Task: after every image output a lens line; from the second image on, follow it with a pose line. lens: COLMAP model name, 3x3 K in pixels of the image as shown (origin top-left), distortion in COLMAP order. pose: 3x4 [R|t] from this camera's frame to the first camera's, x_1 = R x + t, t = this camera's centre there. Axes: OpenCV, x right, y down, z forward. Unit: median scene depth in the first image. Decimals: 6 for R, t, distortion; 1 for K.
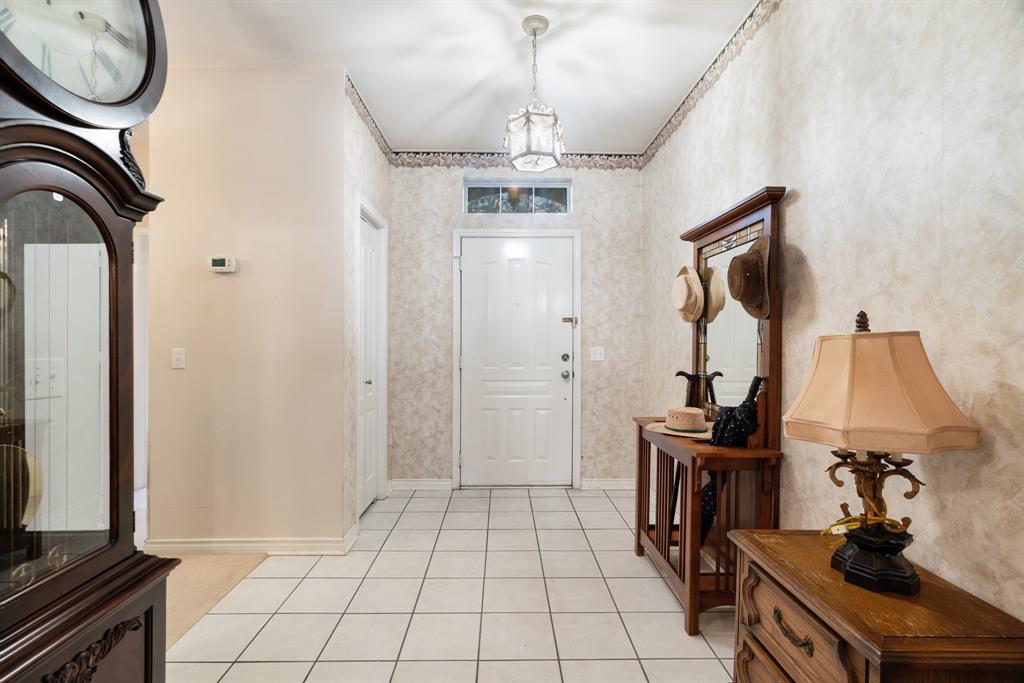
lens RADIAL K [[469.8, 0, 510.2], [0, 469.8, 343.4], [0, 0, 1]] dist [0.000023, 0.000001]
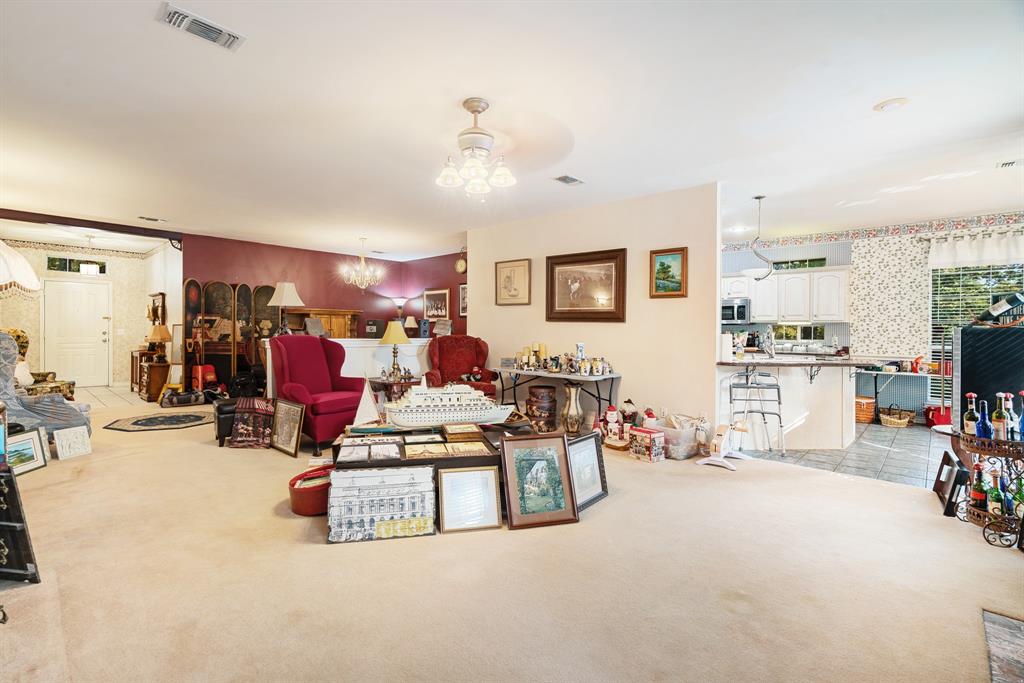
lens RADIAL K [[484.3, 0, 511.4], [0, 484.3, 336.6], [0, 0, 1]] dist [-0.000065, -0.000053]
pose [[0.702907, -0.004100, 0.711270, -0.186213], [0.003486, 0.999991, 0.002319, 0.048083], [-0.711274, 0.000849, 0.702915, -2.267348]]
